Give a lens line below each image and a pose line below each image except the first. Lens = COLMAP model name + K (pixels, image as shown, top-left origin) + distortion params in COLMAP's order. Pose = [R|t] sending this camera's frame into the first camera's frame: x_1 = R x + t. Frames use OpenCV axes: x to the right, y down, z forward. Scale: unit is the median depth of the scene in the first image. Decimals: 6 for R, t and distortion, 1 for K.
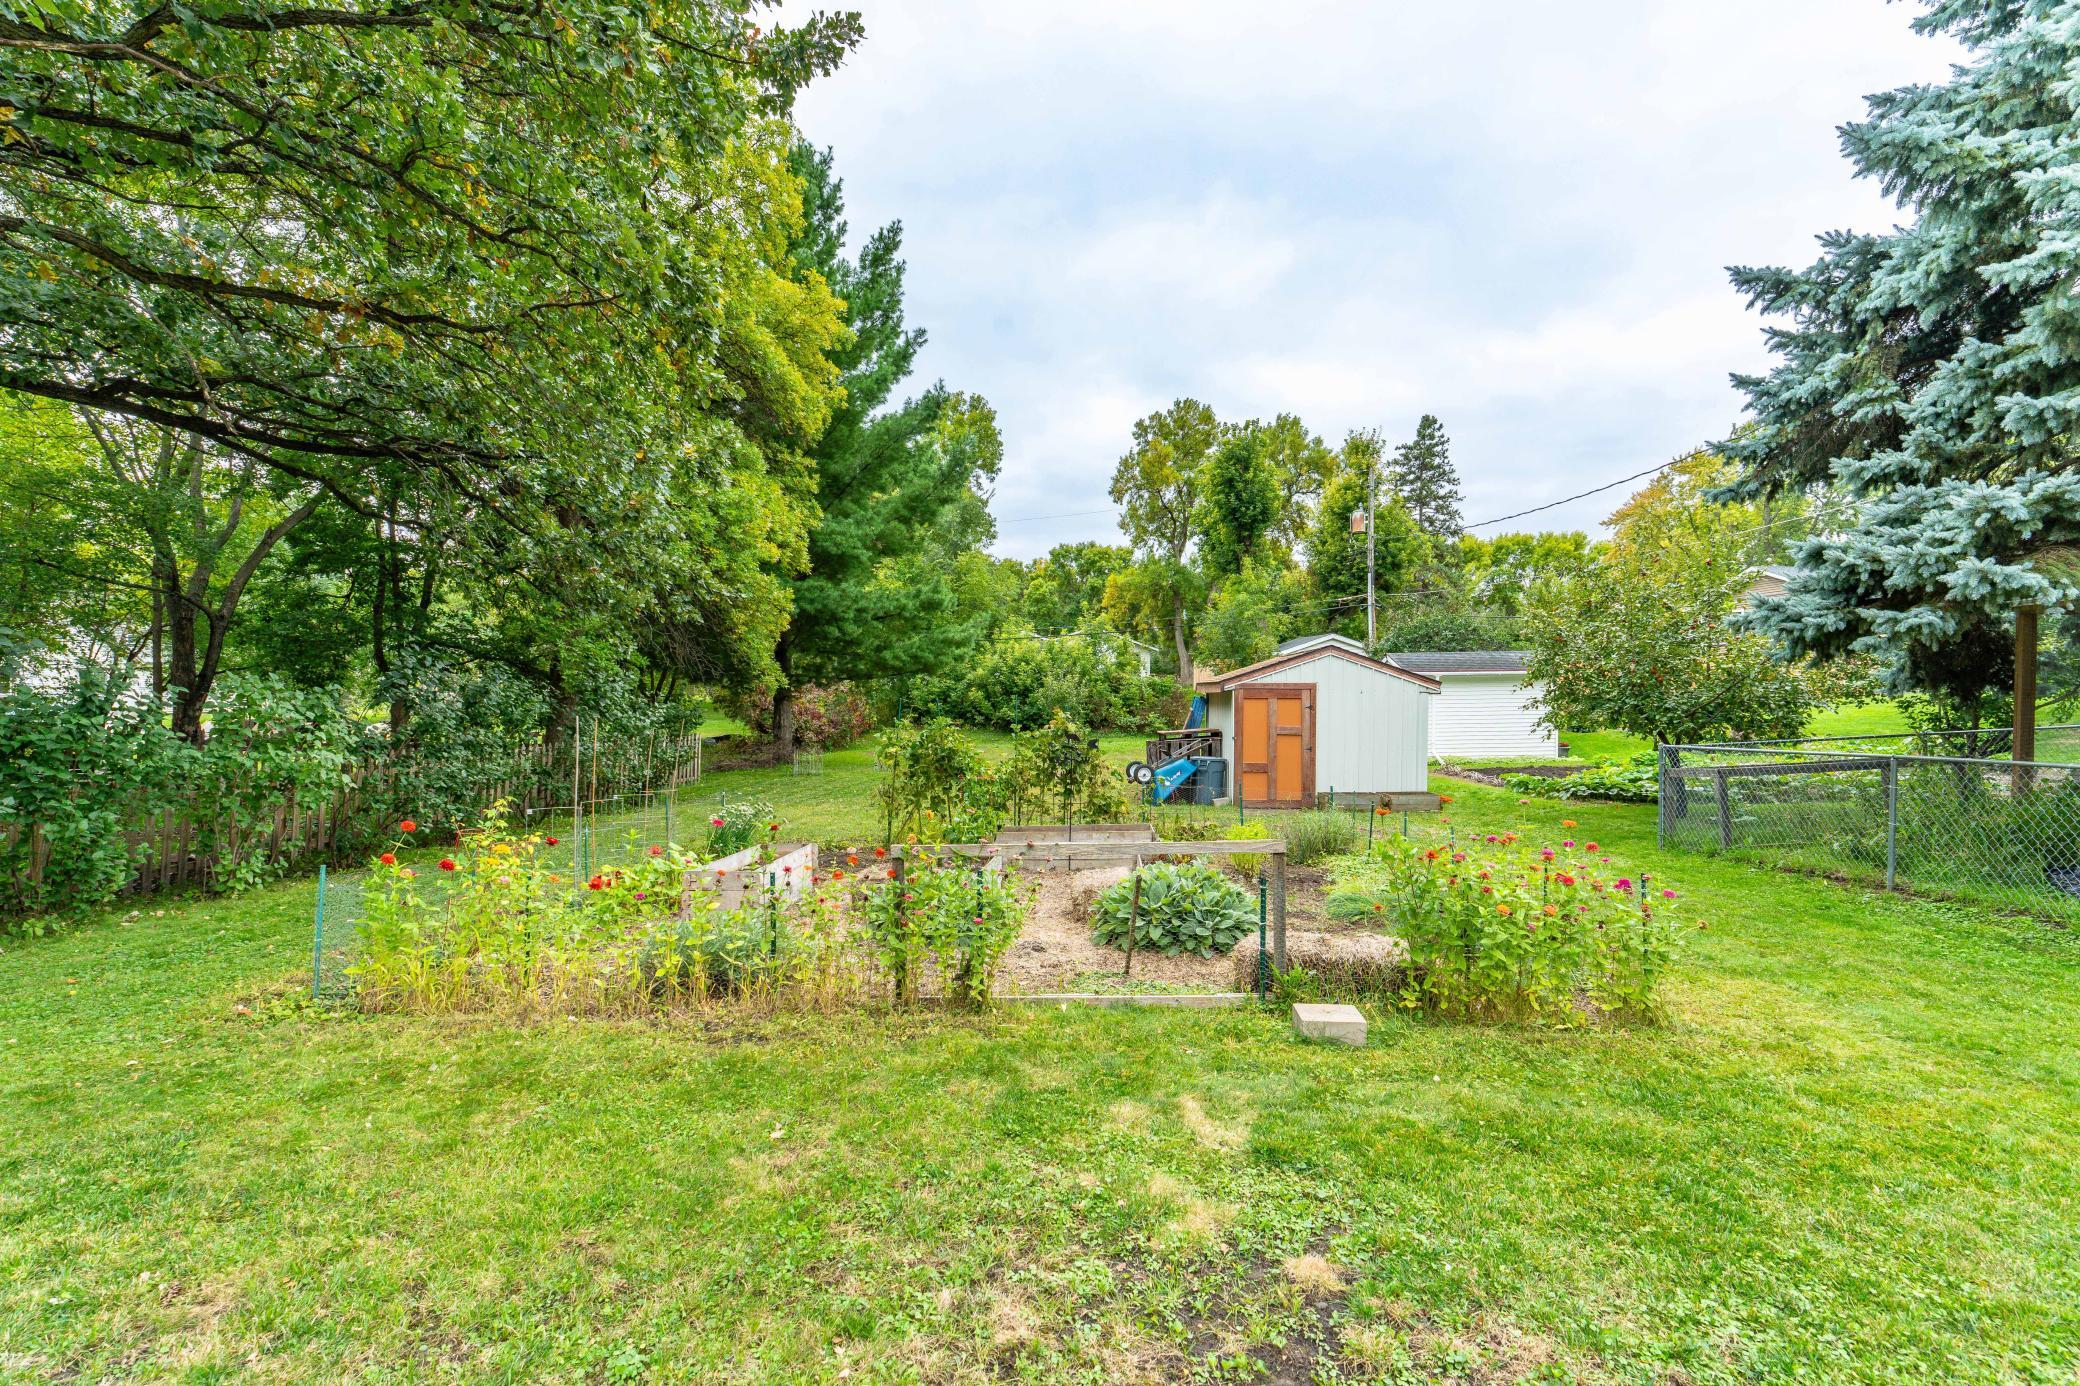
lens RADIAL K [[965.9, 0, 1023.1], [0, 965.9, 693.4], [0, 0, 1]] dist [0.000614, 0.000604]
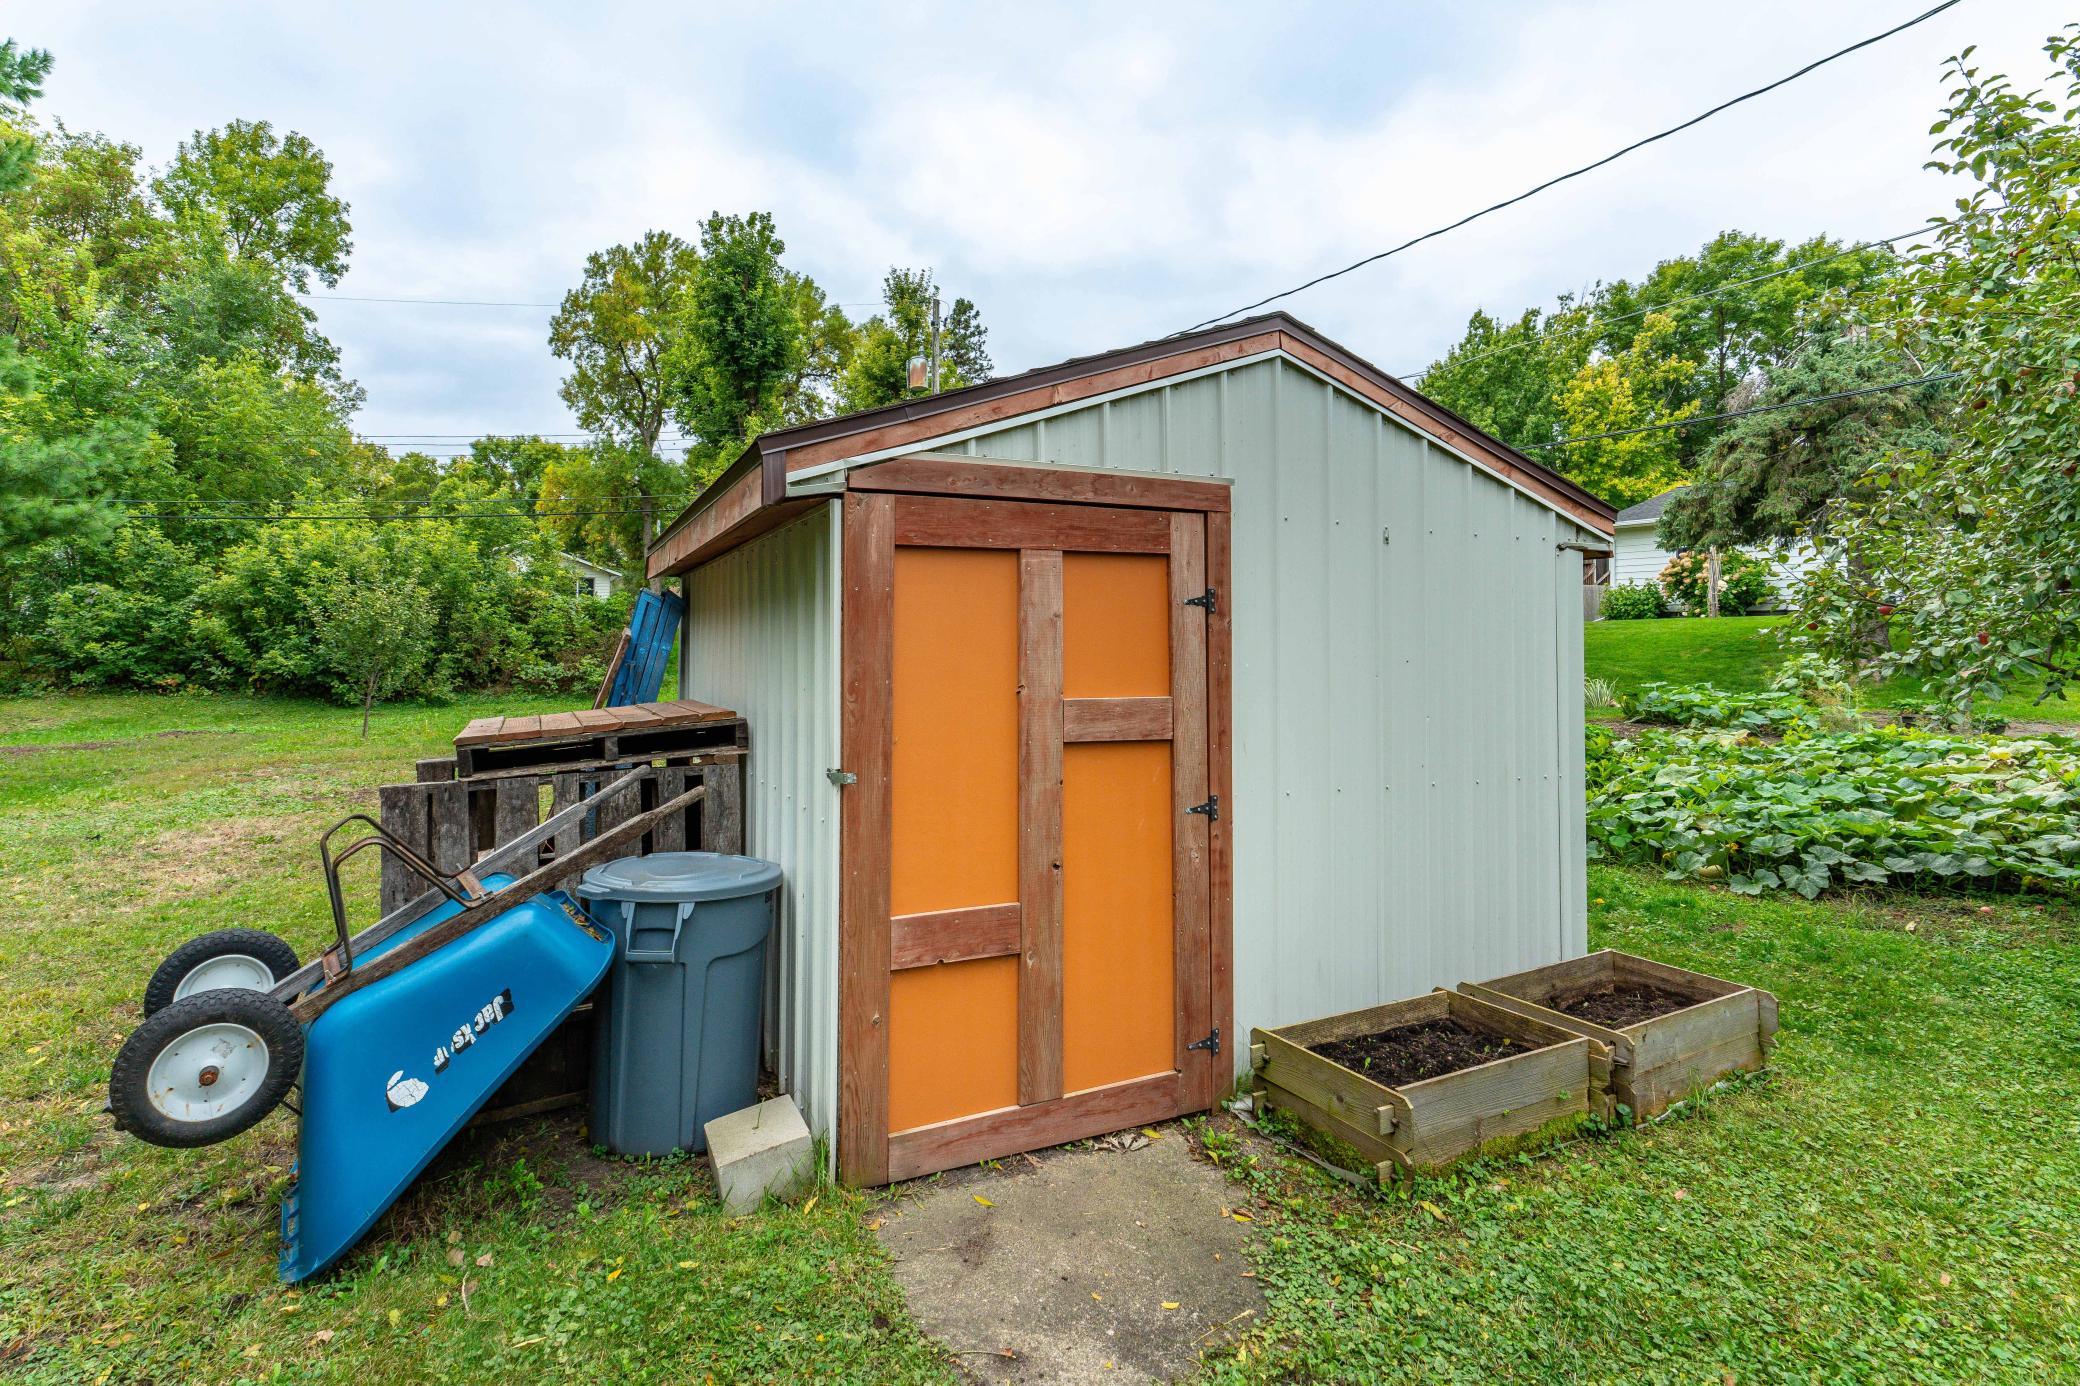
lens RADIAL K [[1004.1, 0, 1025.3], [0, 1004.1, 608.0], [0, 0, 1]] dist [-0.004661, 0.001797]
pose [[0.872042, 0.011246, 0.489303, 0.061884], [0.003067, 0.999591, -0.028440, 0.008176], [-0.489422, 0.026301, 0.871650, 0.320329]]
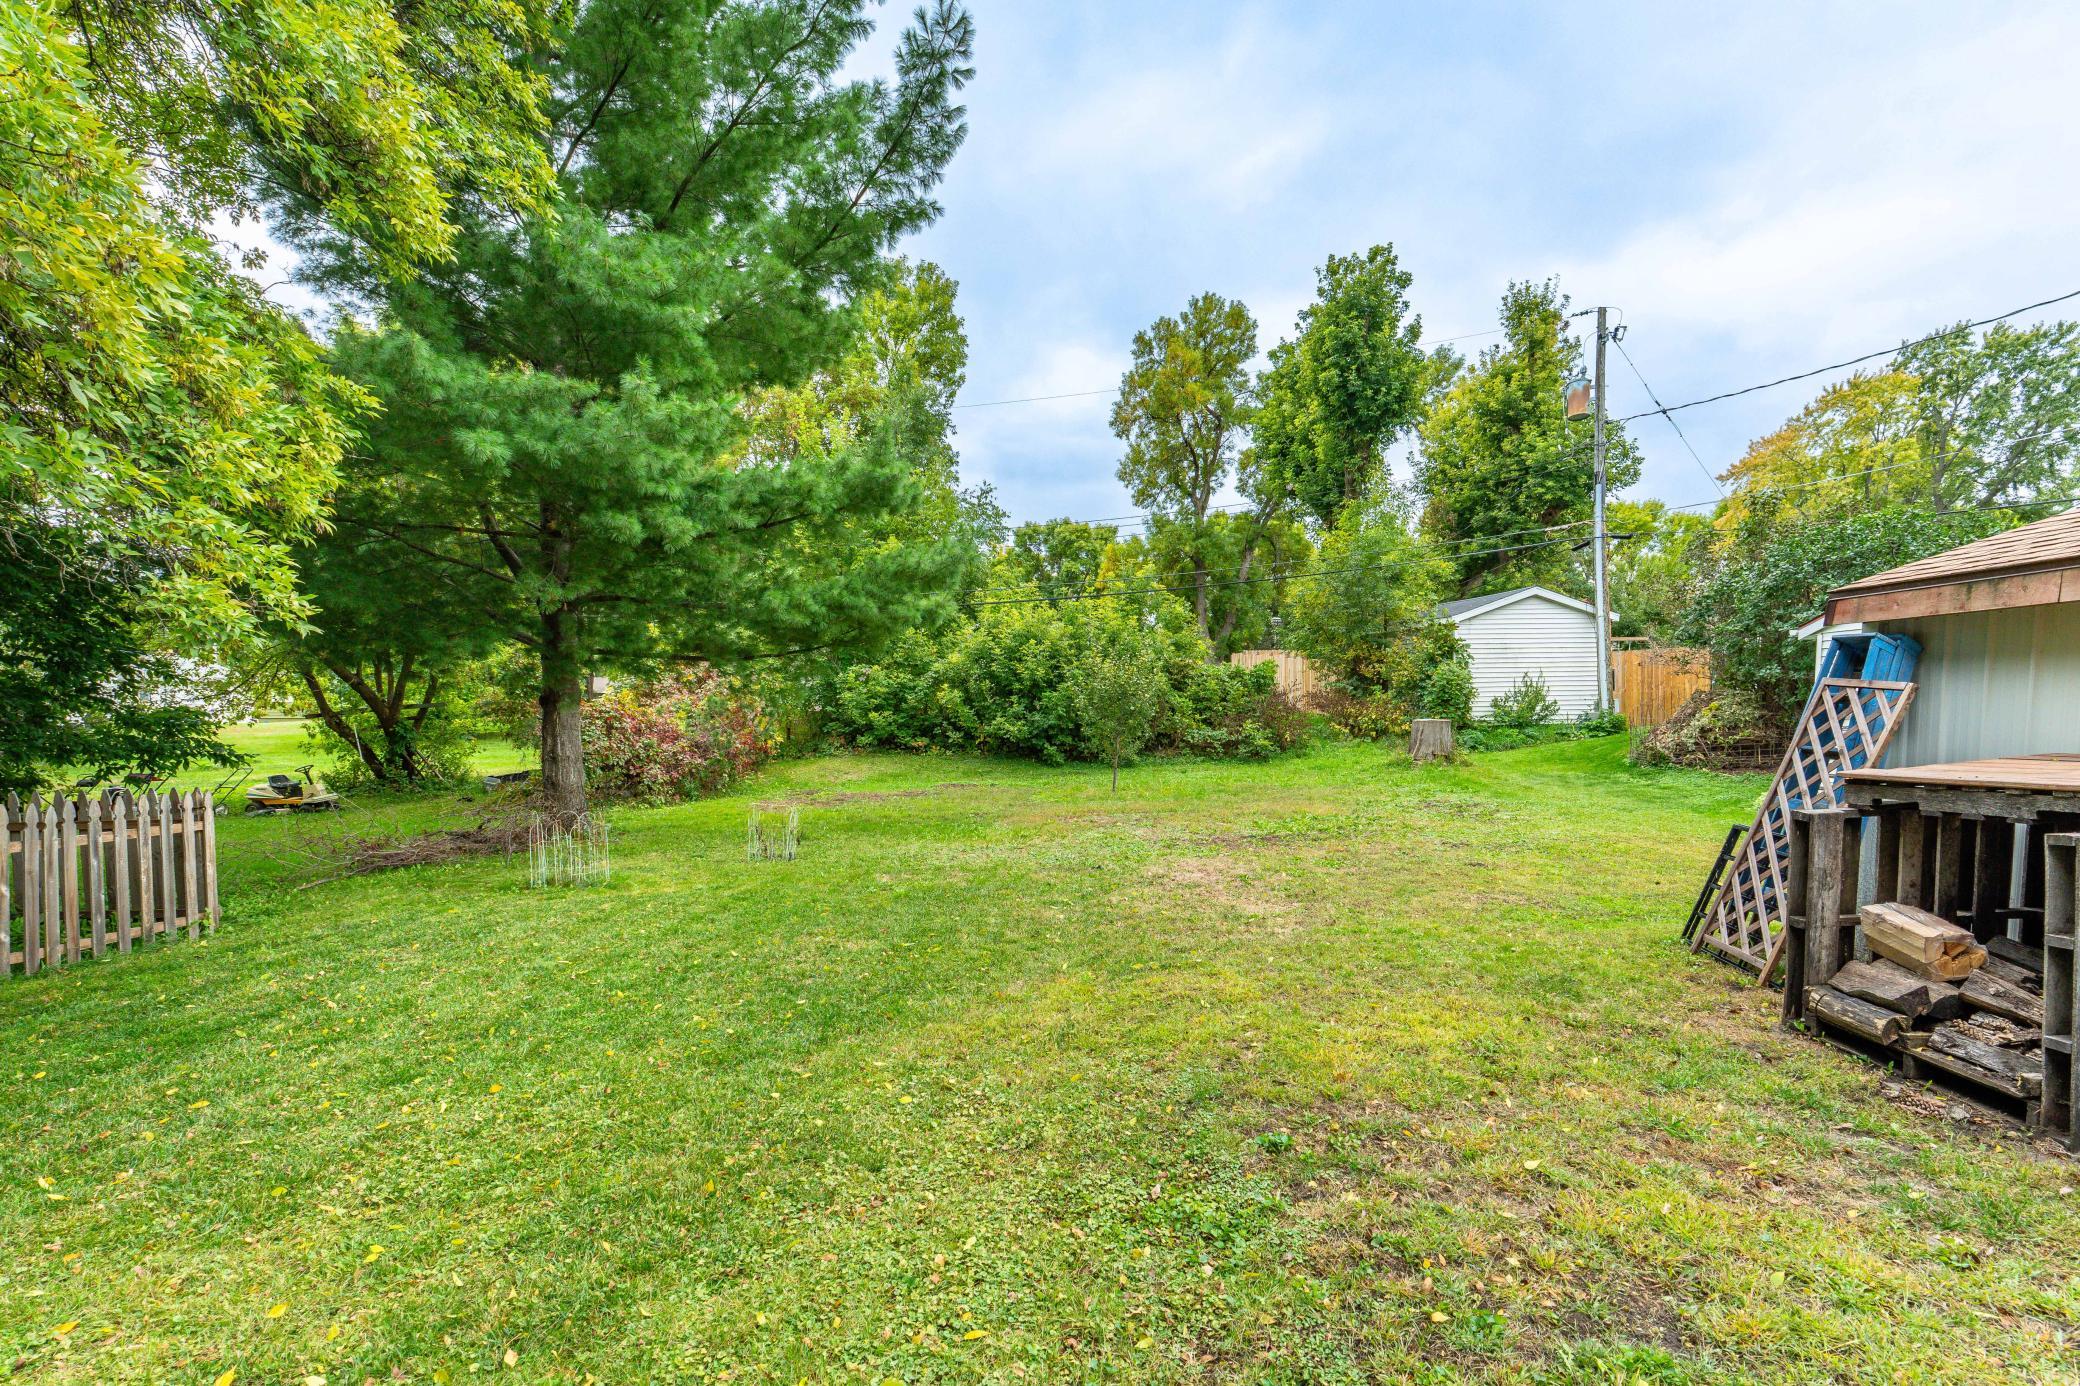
lens RADIAL K [[1004.1, 0, 1037.1], [0, 1004.1, 793.0], [0, 0, 1]] dist [-0.004661, 0.001797]
pose [[0.997634, -0.021747, 0.065212, -0.034058], [0.016246, 0.996357, 0.083722, 0.009197], [-0.066796, -0.082464, 0.994353, 0.349694]]
